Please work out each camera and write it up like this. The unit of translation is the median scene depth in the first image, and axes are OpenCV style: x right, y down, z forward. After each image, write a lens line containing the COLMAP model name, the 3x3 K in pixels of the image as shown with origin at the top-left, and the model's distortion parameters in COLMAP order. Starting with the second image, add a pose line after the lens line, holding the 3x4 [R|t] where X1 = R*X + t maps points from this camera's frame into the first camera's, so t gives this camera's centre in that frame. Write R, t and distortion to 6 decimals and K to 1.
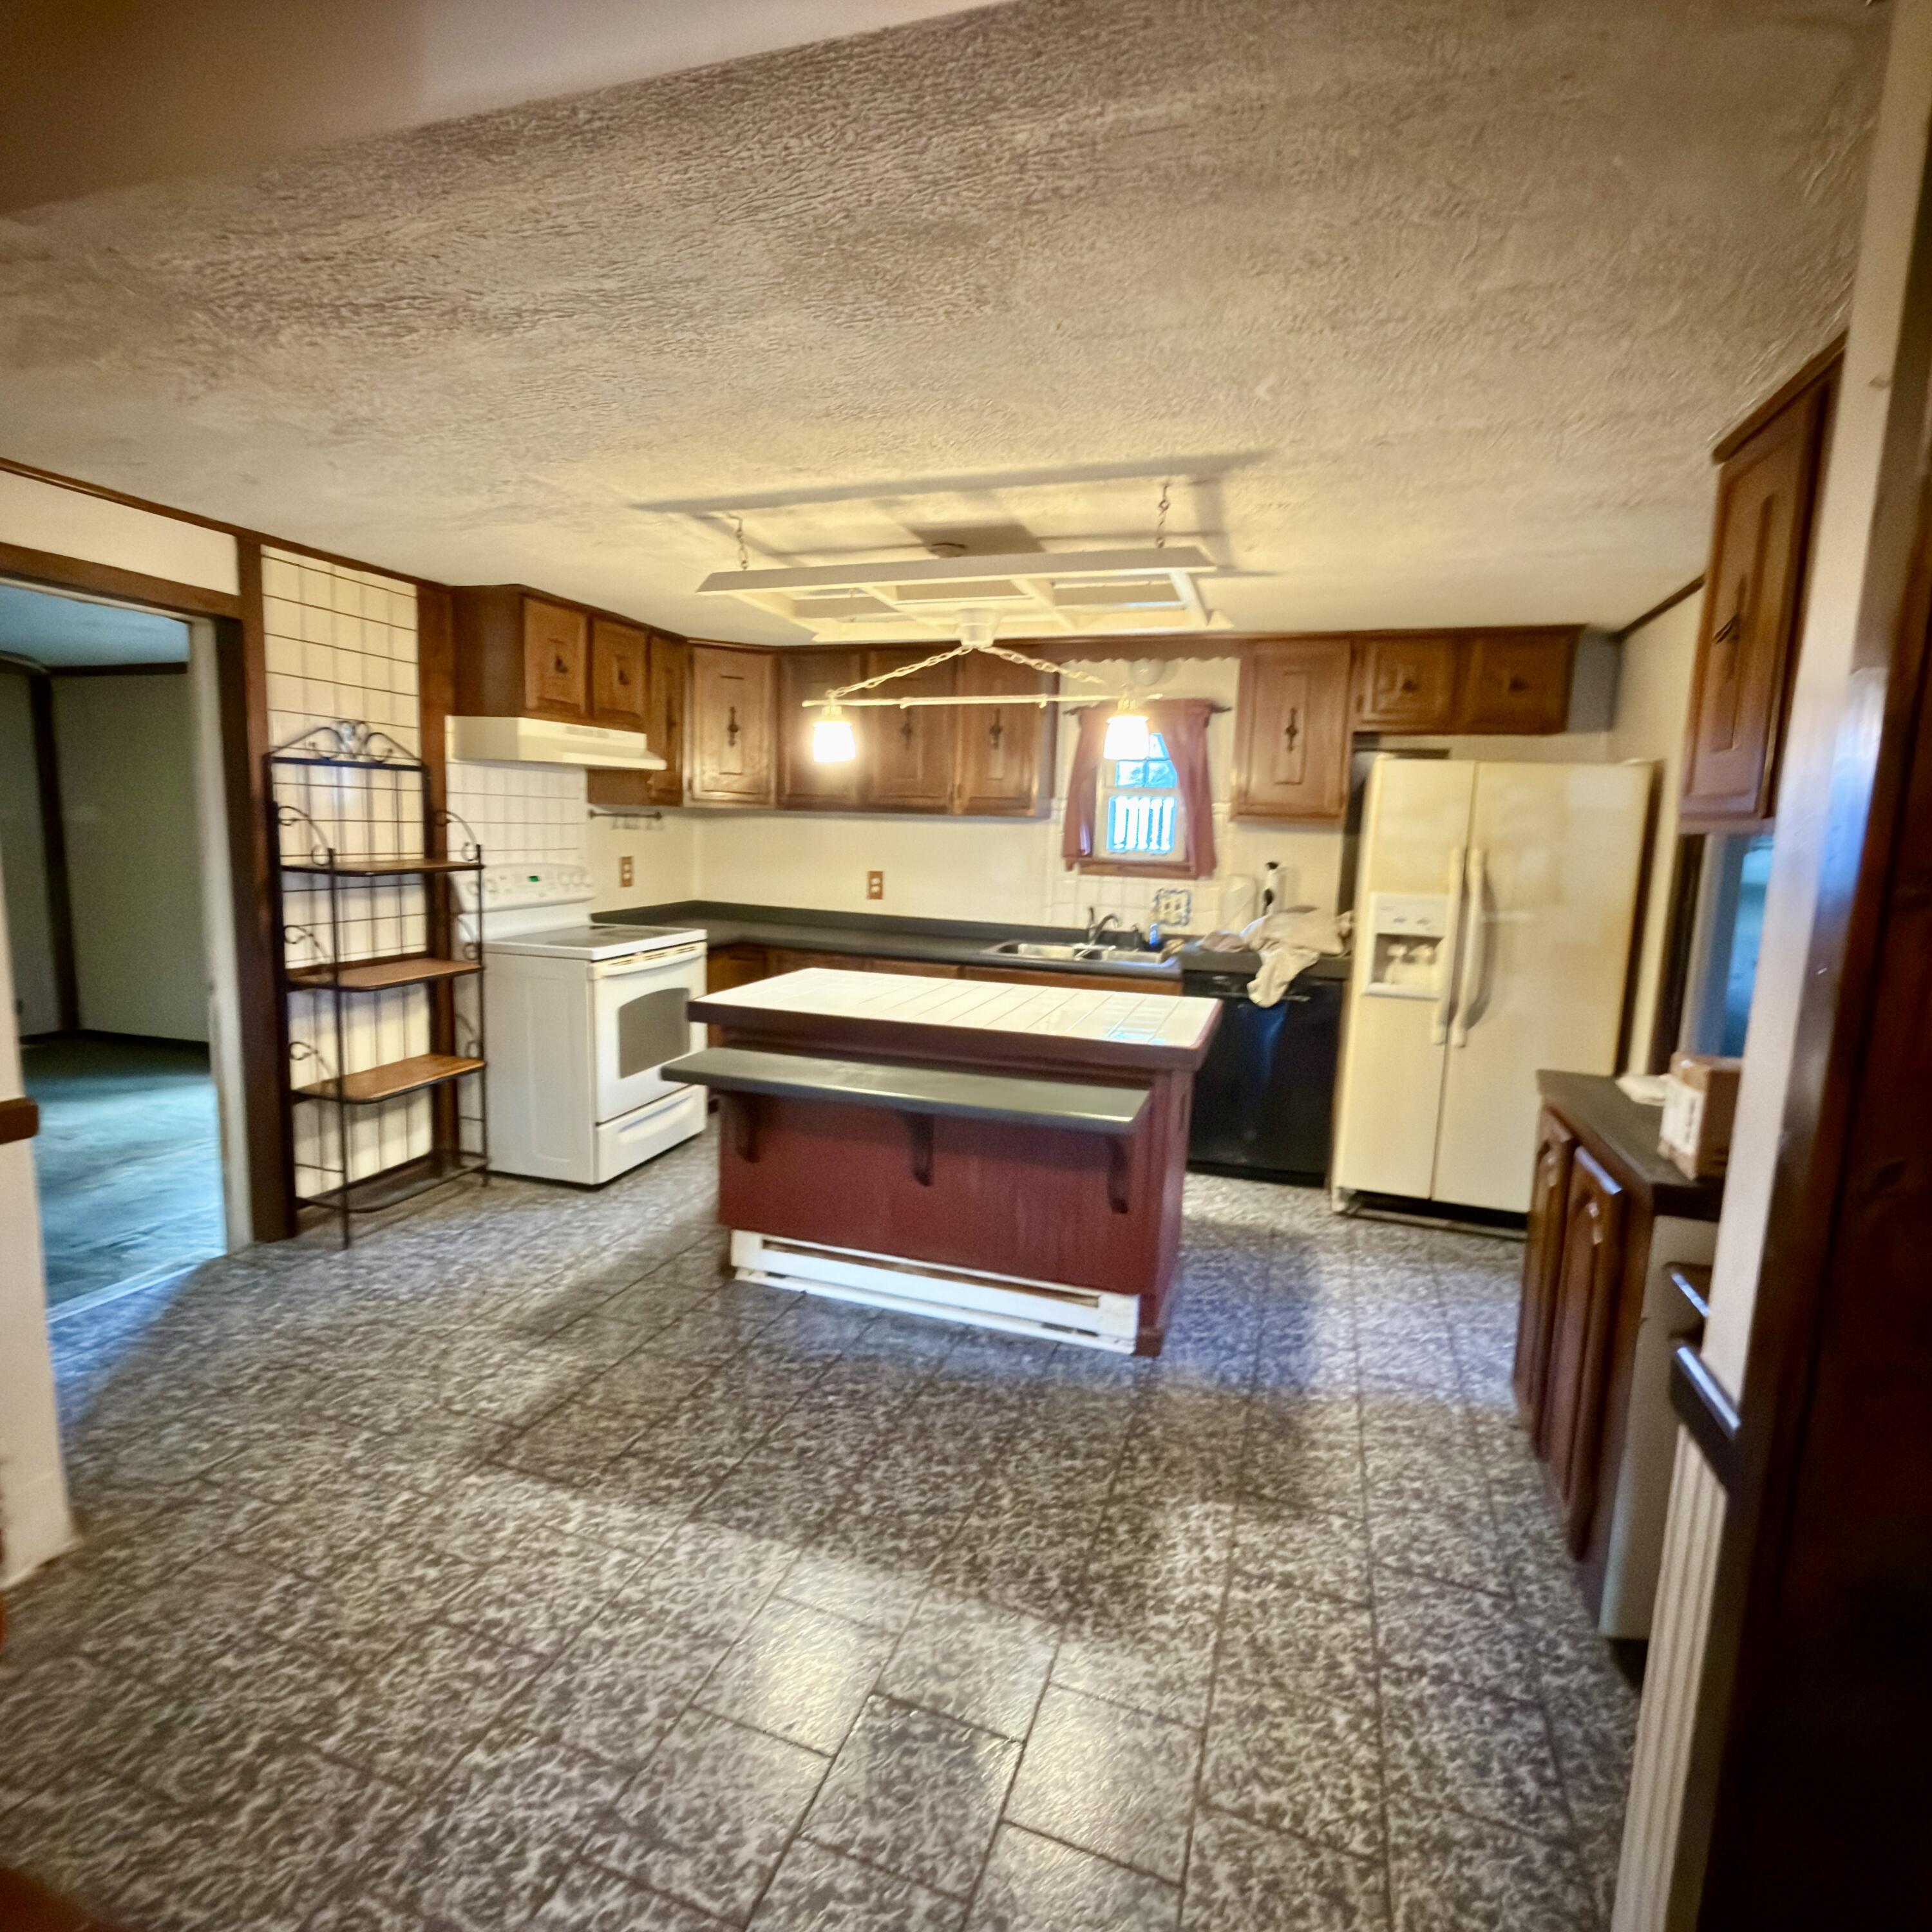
lens RADIAL K [[1037.1, 0, 951.6], [0, 1037.1, 960.9], [0, 0, 1]] dist [0.000378, 0.000222]
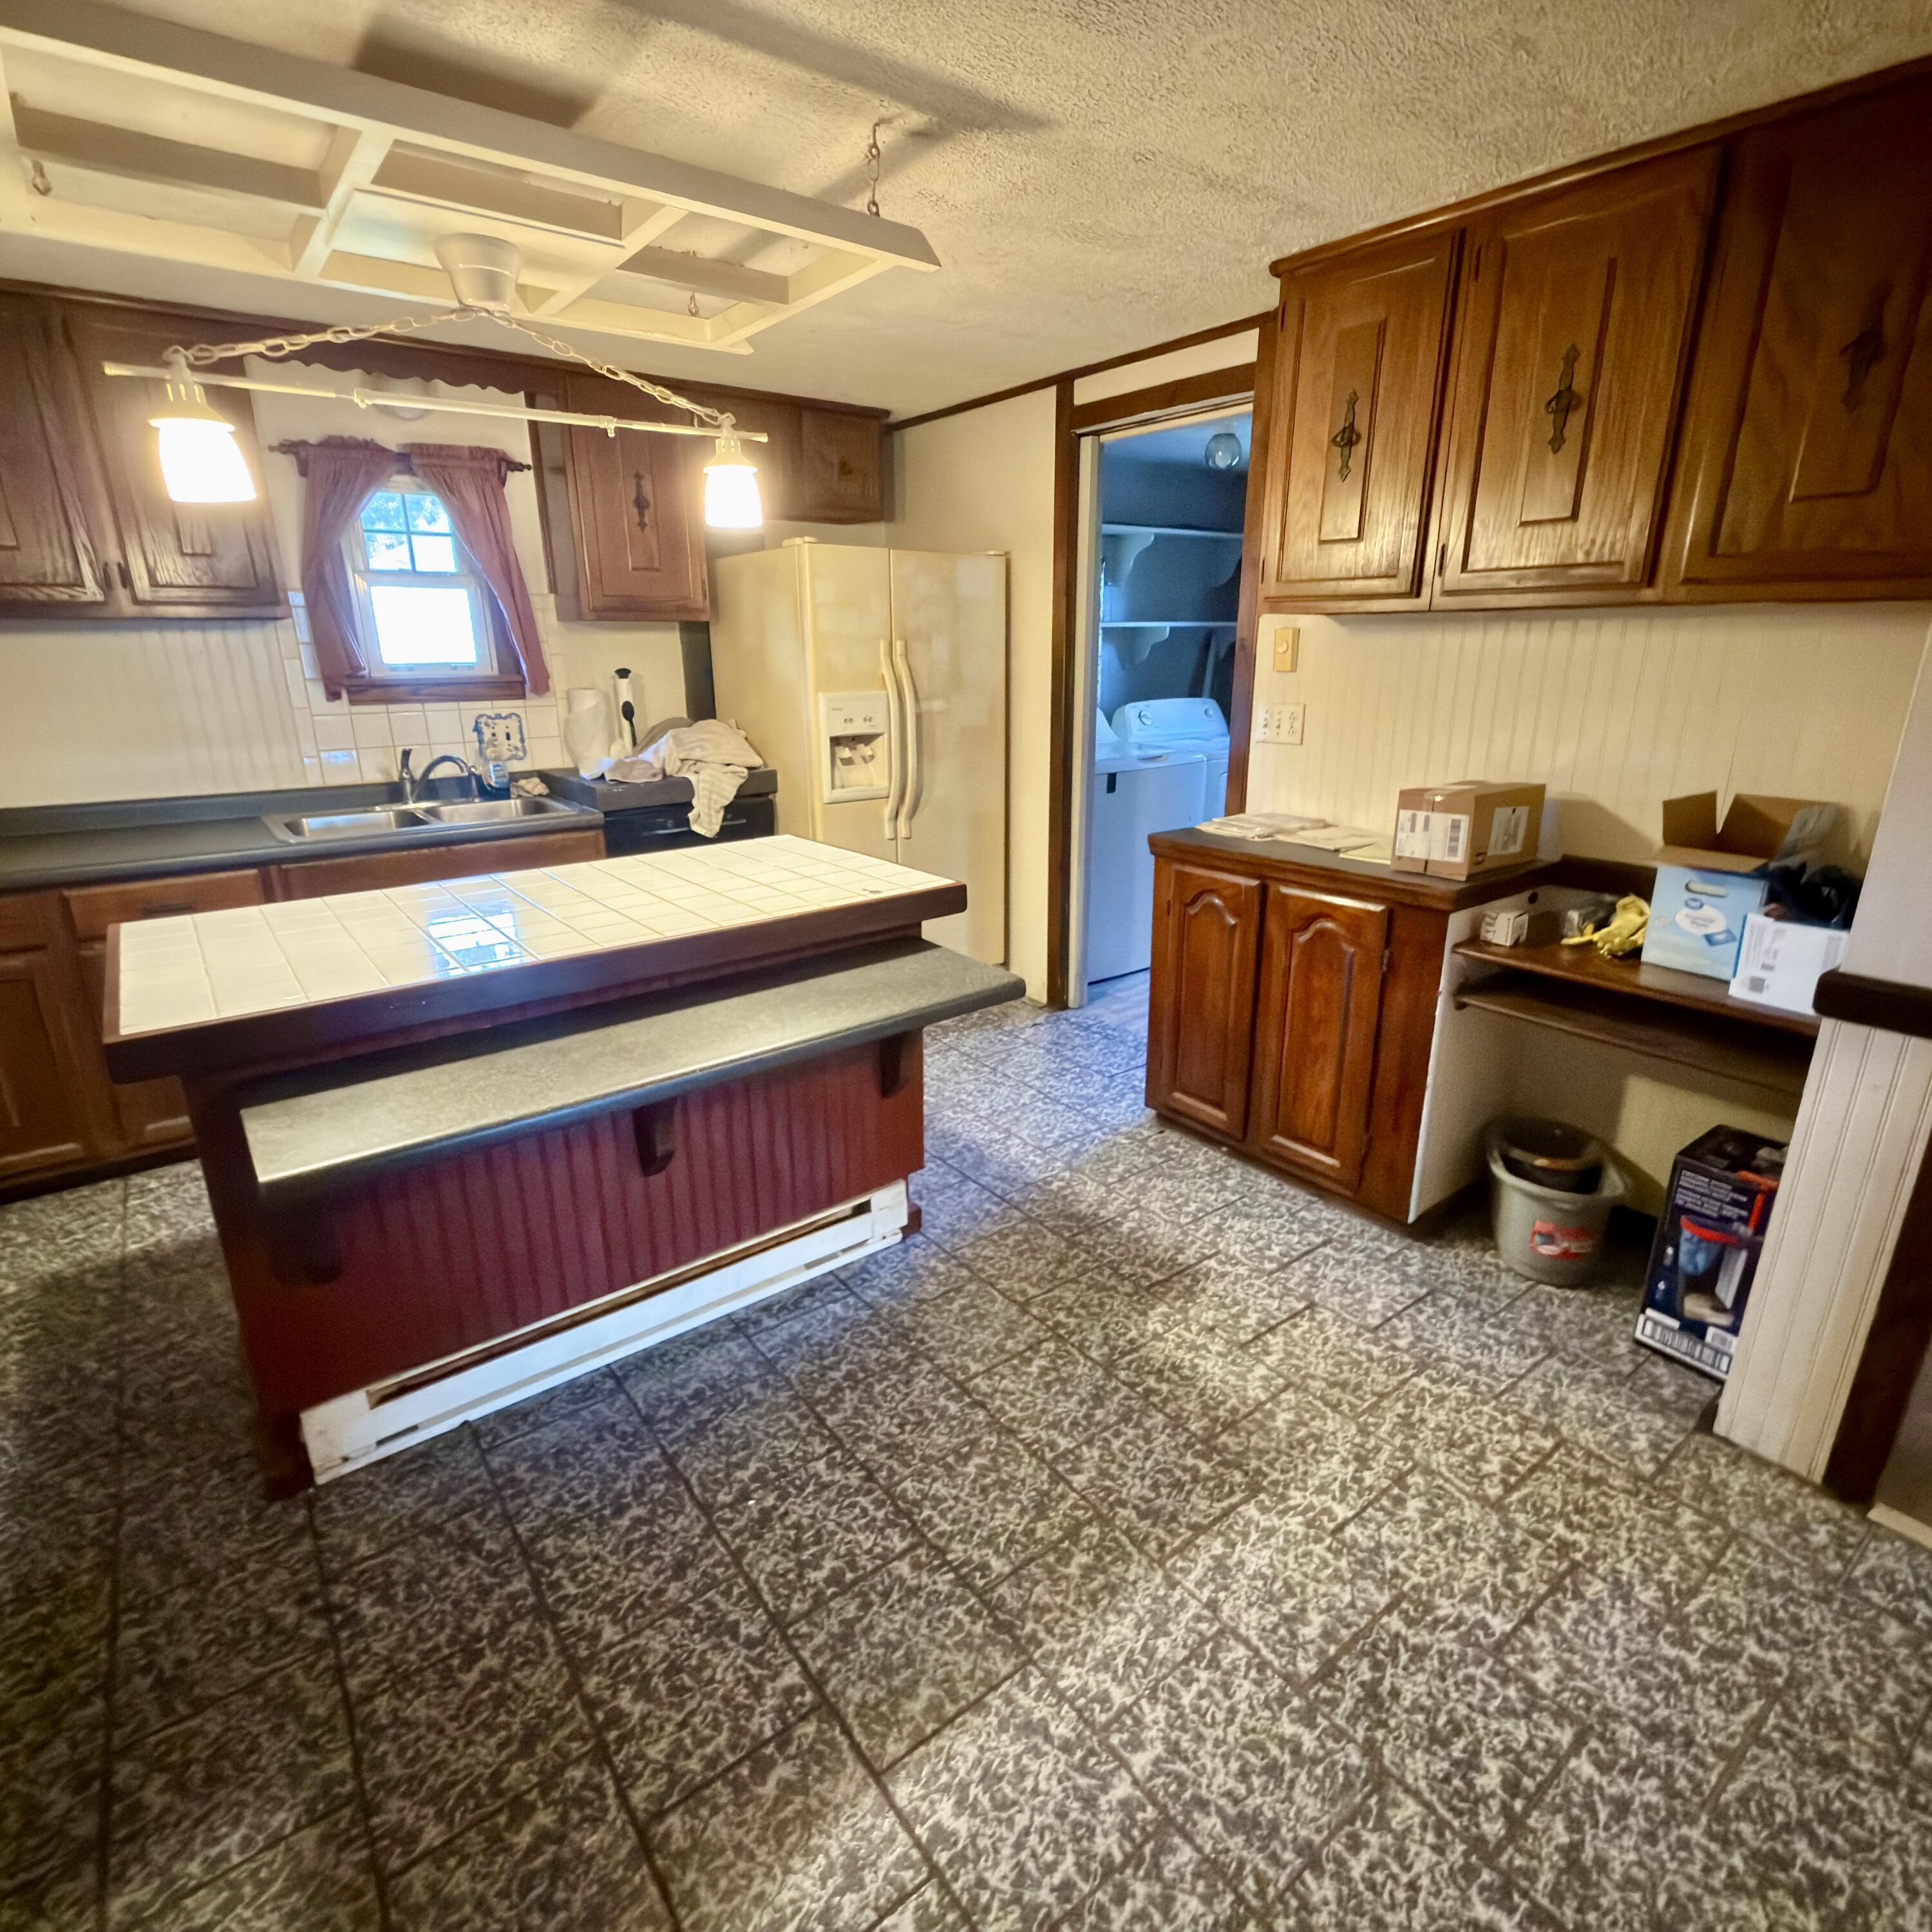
lens RADIAL K [[1037.1, 0, 967.4], [0, 1037.1, 969.9], [0, 0, 1]] dist [0.000378, 0.000222]
pose [[0.544468, -0.287396, 0.788009, -0.336398], [0.132479, 0.957141, 0.257545, -0.051313], [-0.828254, -0.035830, 0.559206, 0.362127]]
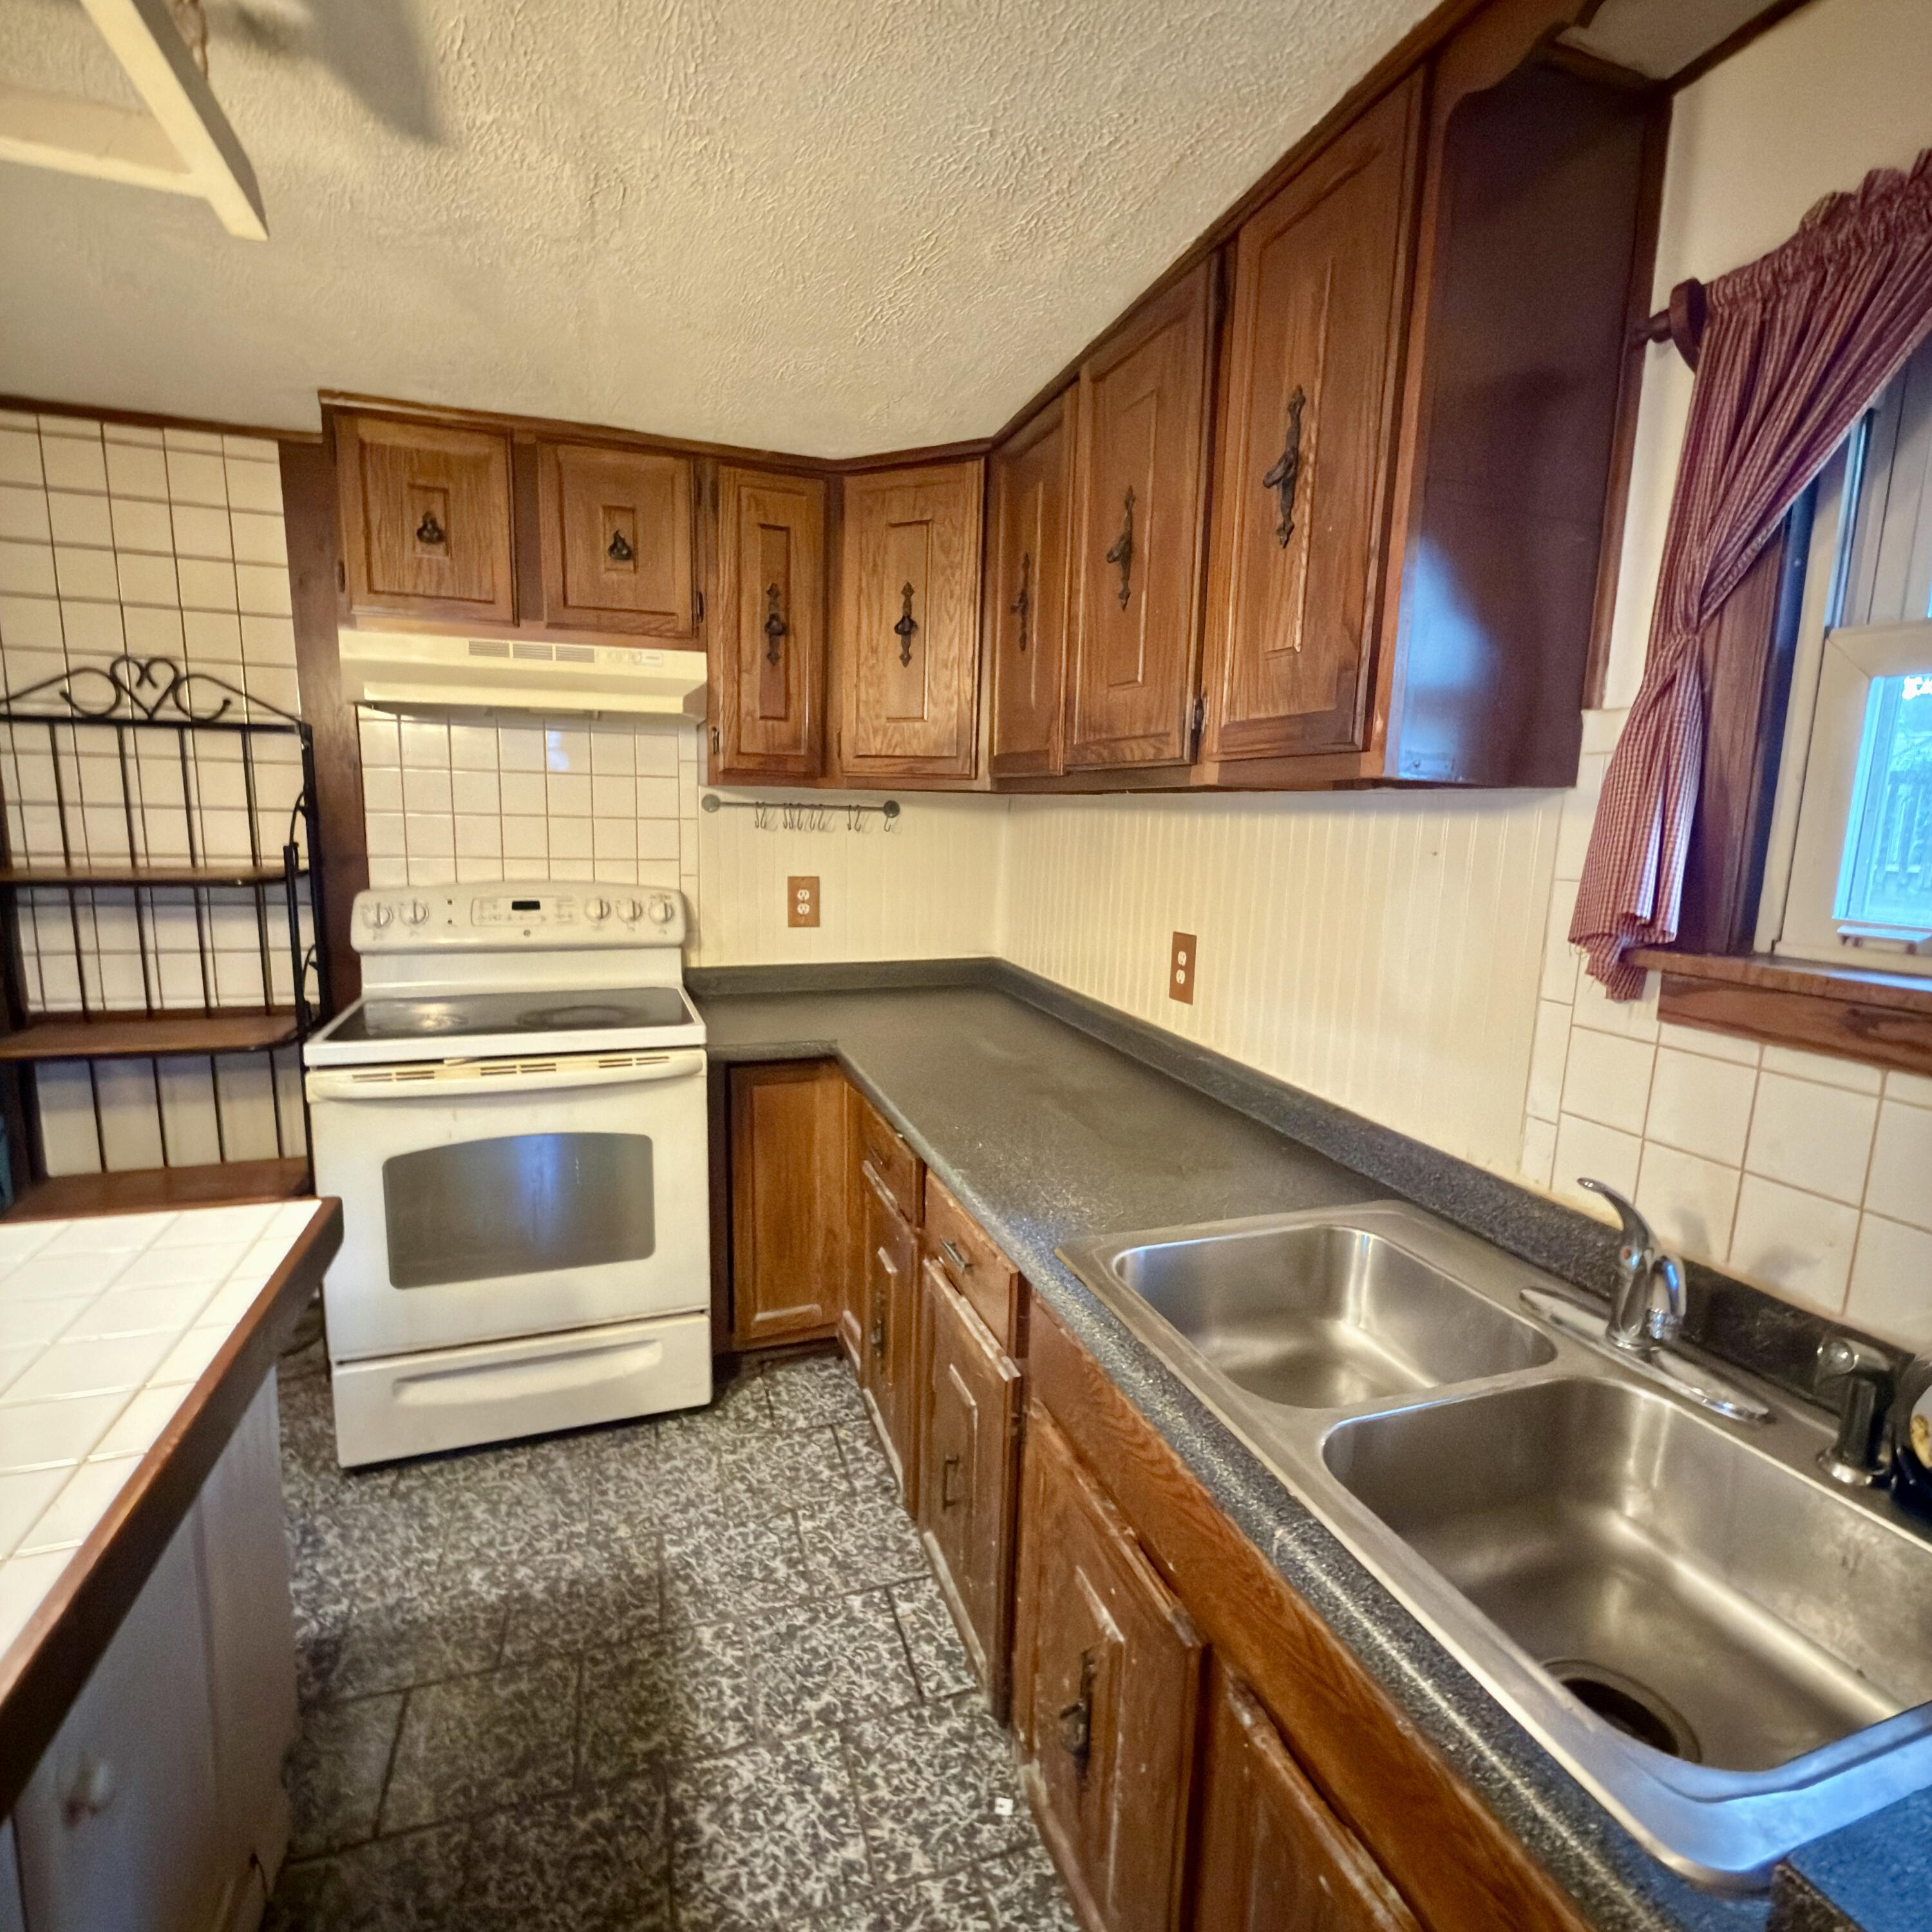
lens RADIAL K [[1037.1, 0, 967.8], [0, 1037.1, 962.4], [0, 0, 1]] dist [0.000378, 0.000222]
pose [[0.613343, 0.101232, -0.783303, 0.288853], [-0.113963, 0.992717, 0.039061, -0.117829], [0.781552, 0.065310, 0.620412, 0.975787]]
